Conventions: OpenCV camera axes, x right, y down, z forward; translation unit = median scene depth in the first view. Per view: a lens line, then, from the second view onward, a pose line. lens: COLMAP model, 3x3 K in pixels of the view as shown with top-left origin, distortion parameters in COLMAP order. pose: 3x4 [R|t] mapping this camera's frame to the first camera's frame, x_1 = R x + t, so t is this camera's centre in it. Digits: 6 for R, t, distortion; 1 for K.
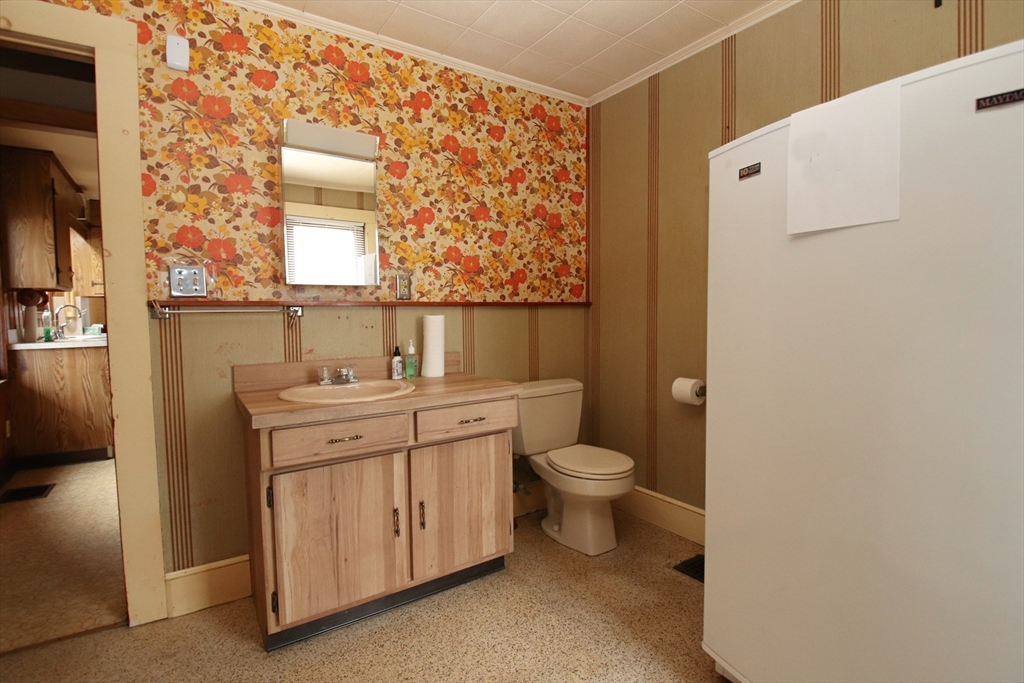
lens RADIAL K [[493.4, 0, 510.4], [0, 493.4, 336.2], [0, 0, 1]] dist [0.020795, -0.025156]
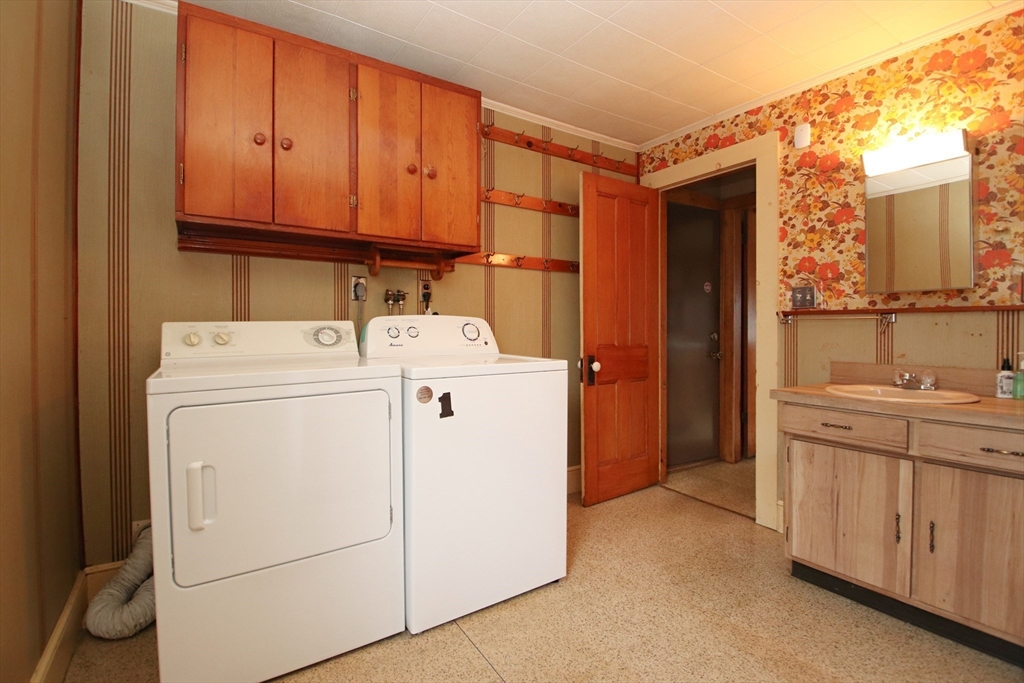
lens RADIAL K [[493.4, 0, 510.4], [0, 493.4, 336.2], [0, 0, 1]] dist [0.020795, -0.025156]
pose [[-0.016974, 0.023542, -0.999579, 0.751640], [-0.053777, 0.998254, 0.024424, 0.008657], [0.998409, 0.054169, -0.015679, 0.211571]]
